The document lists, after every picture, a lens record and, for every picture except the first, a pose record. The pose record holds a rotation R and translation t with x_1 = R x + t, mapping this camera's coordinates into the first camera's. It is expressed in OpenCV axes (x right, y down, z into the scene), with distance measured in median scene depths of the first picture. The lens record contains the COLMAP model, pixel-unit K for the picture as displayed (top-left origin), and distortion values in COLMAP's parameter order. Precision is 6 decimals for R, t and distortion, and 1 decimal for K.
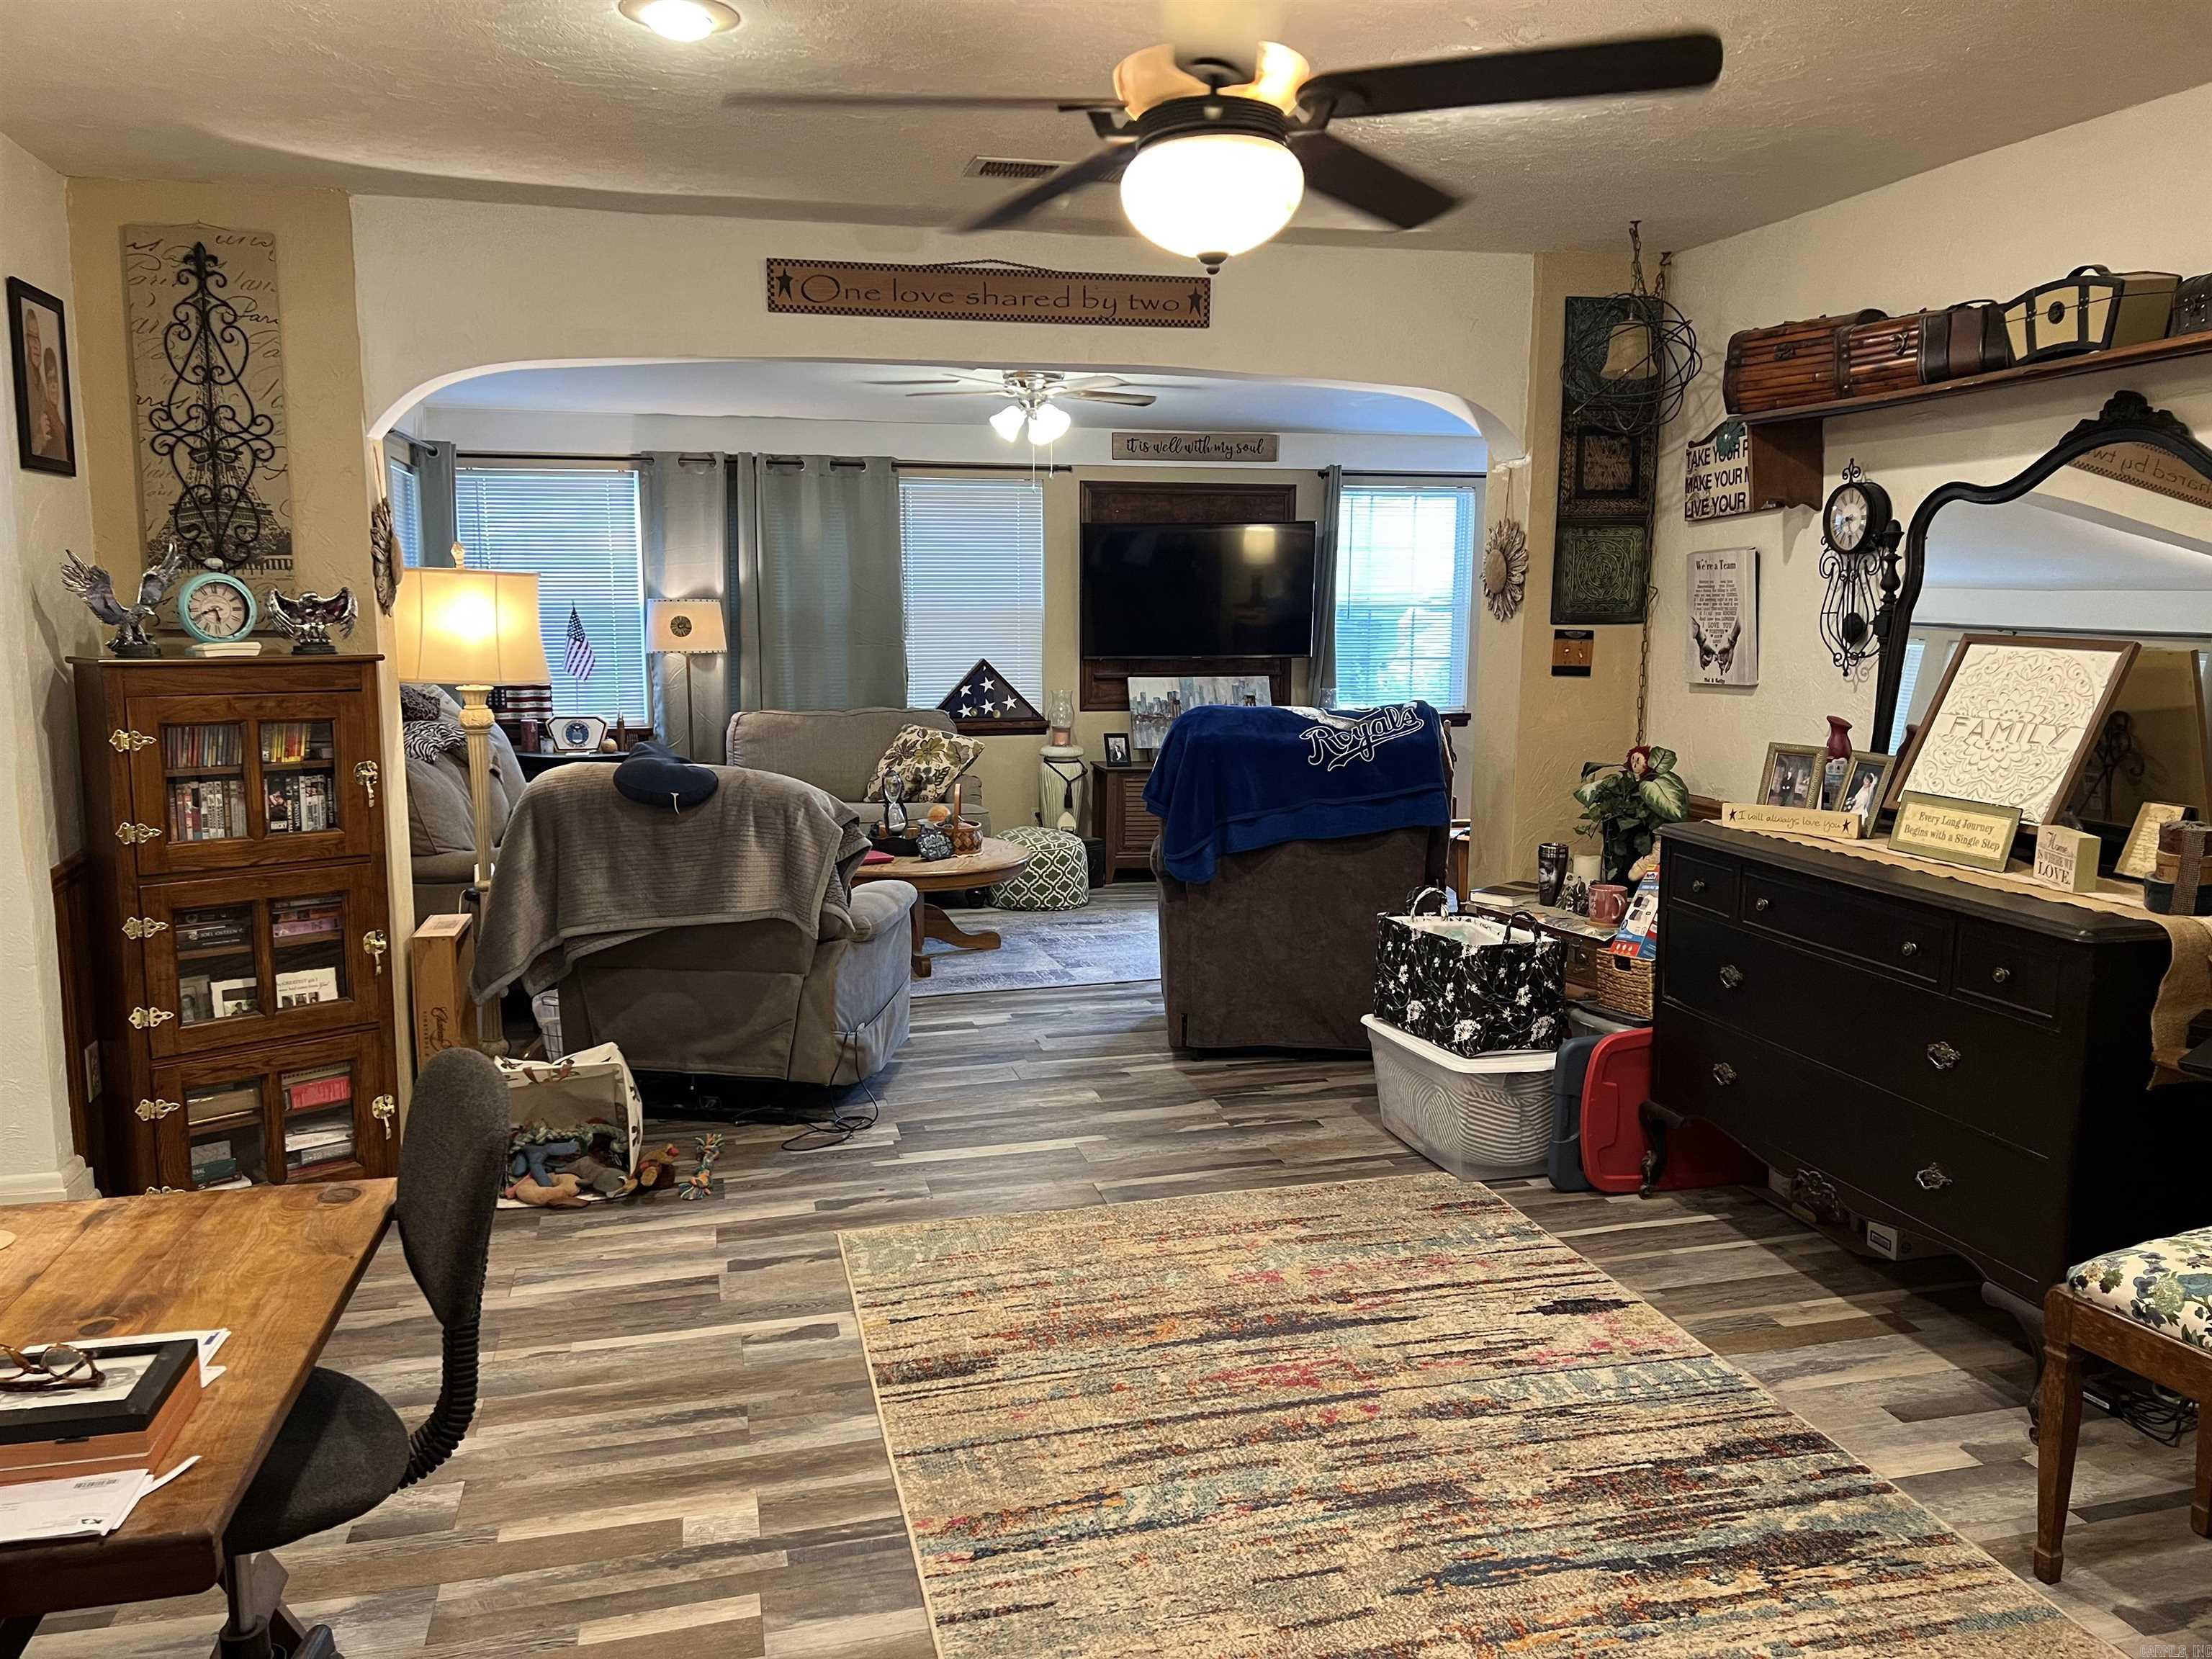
lens RADIAL K [[1648.9, 0, 1099.7], [0, 1648.9, 833.9], [0, 0, 1]] dist [0.060670, -0.068615]
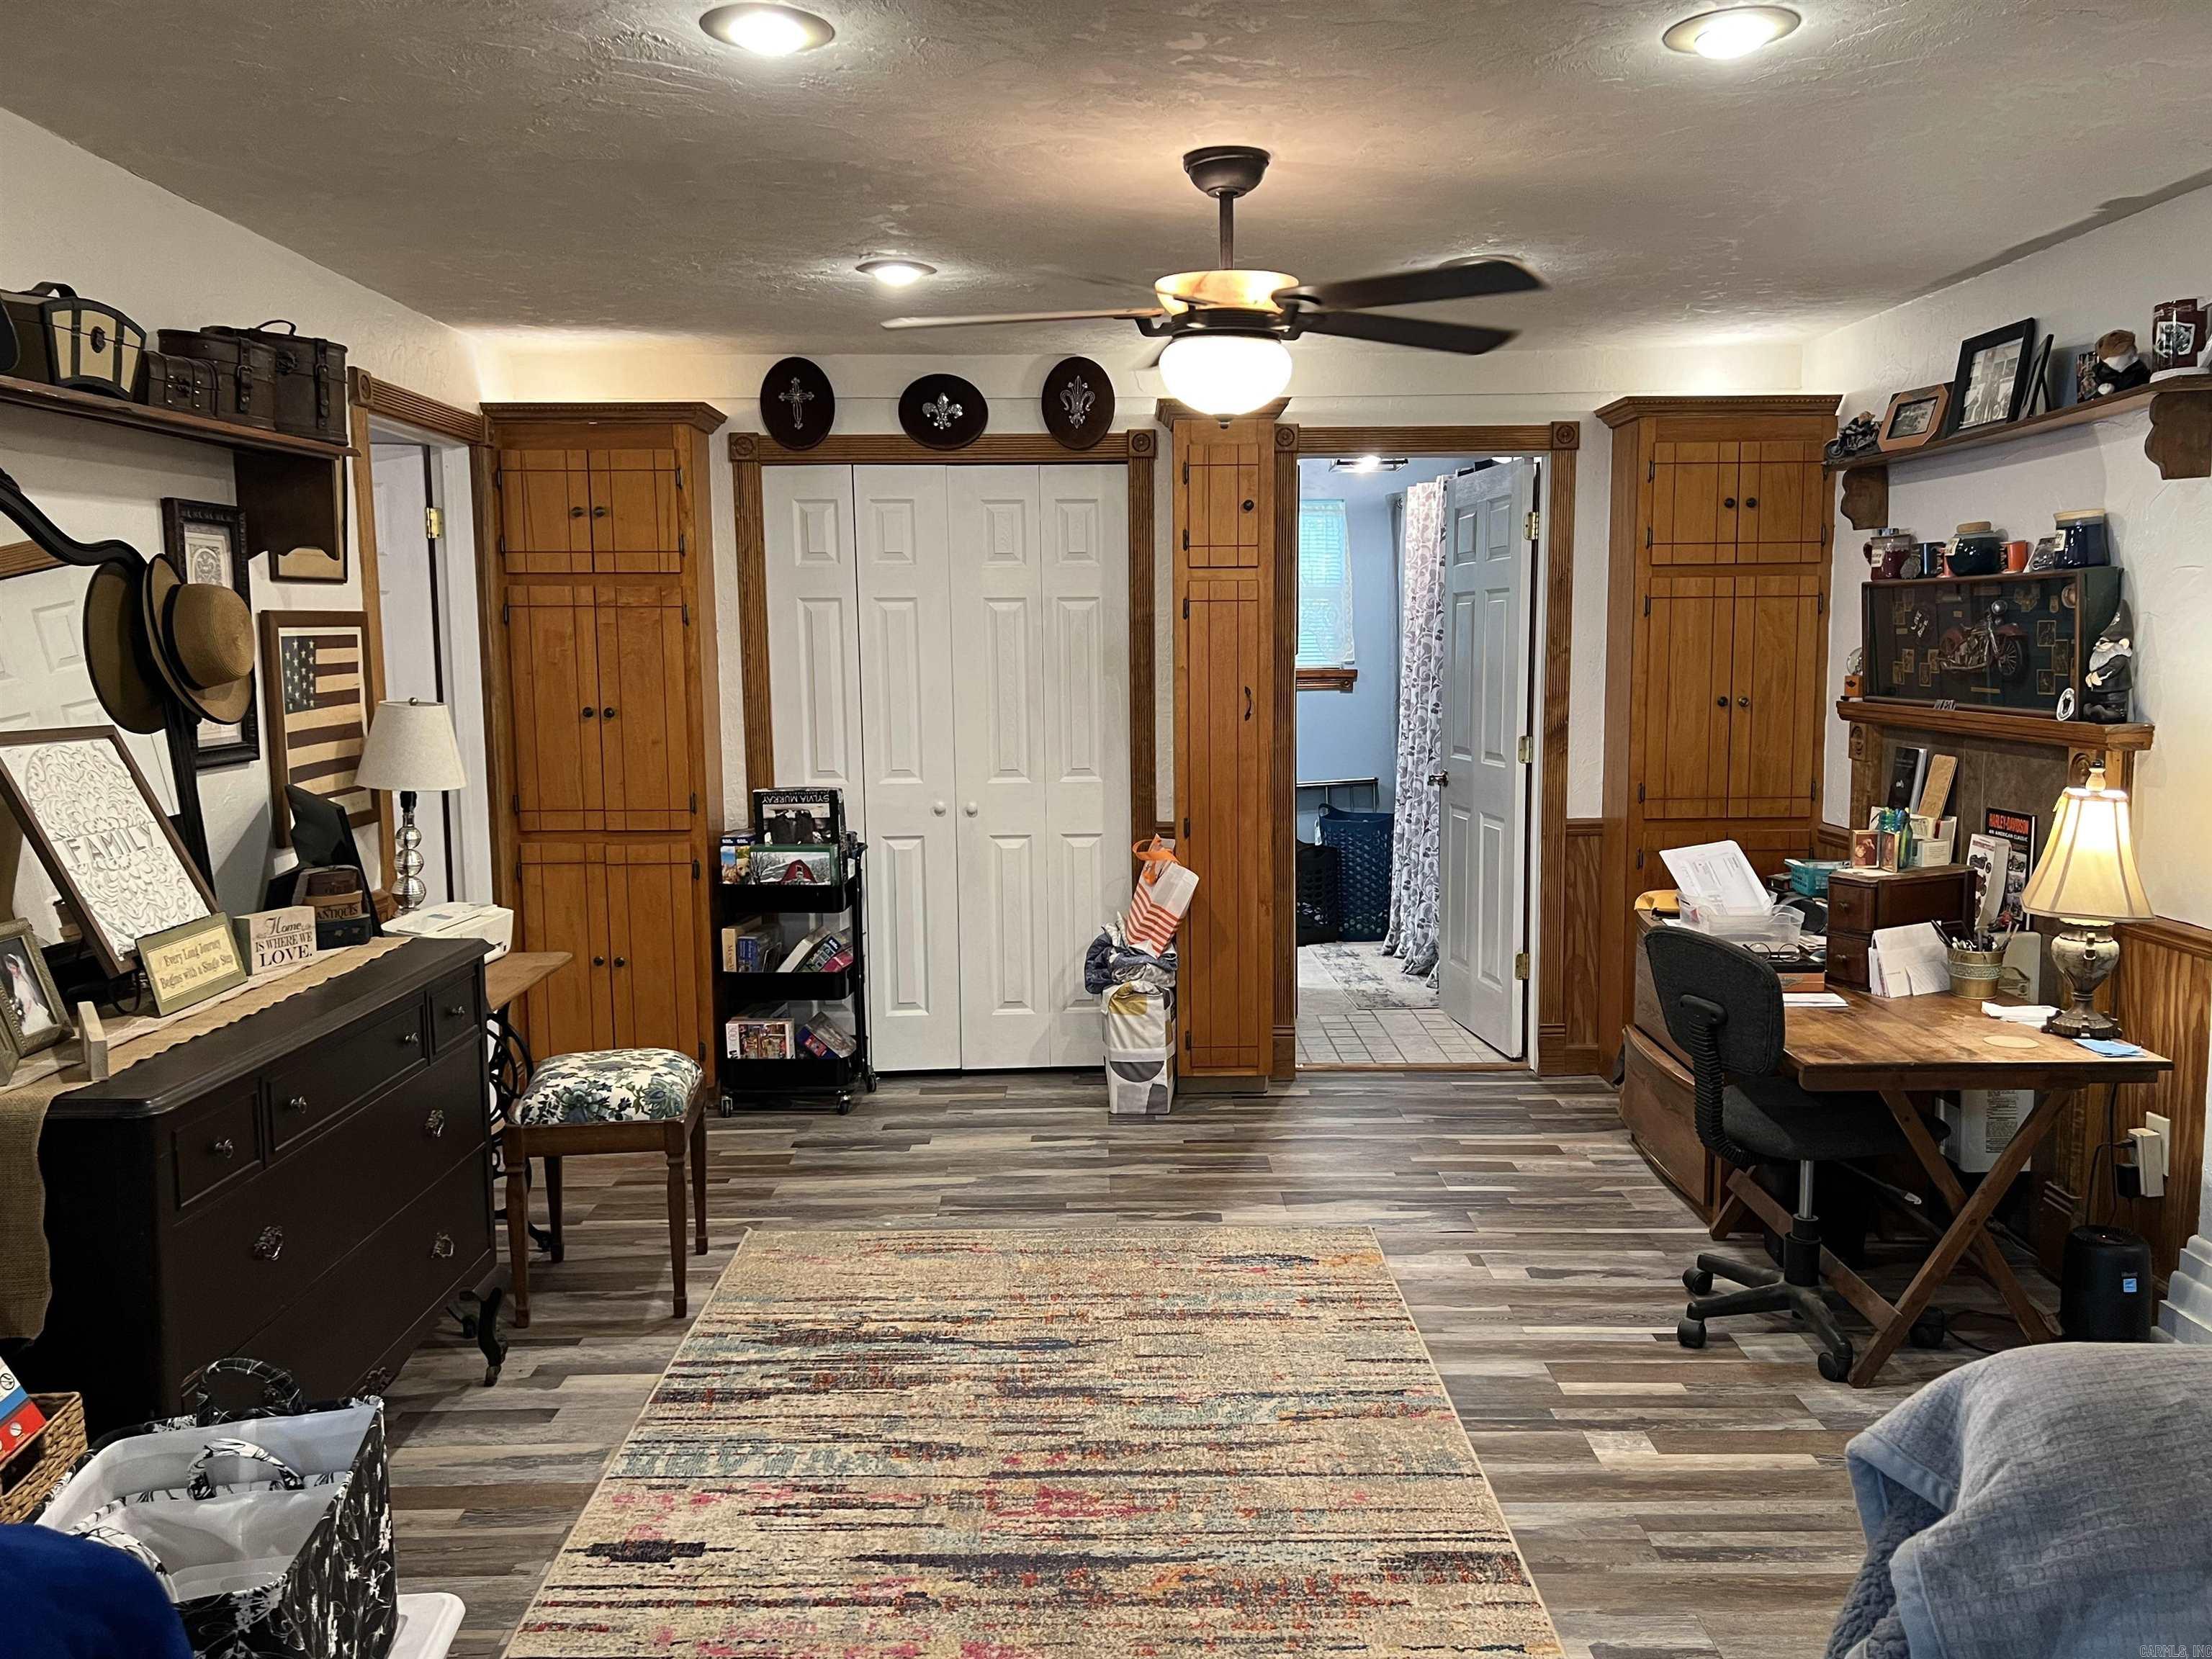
lens RADIAL K [[1698.4, 0, 1130.5], [0, 1698.4, 830.9], [0, 0, 1]] dist [0.063934, -0.070071]
pose [[-0.974624, -0.018488, 0.223083, -0.133710], [0.039084, 0.967221, 0.250911, -0.285312], [-0.220409, 0.253263, -0.941954, 1.858721]]
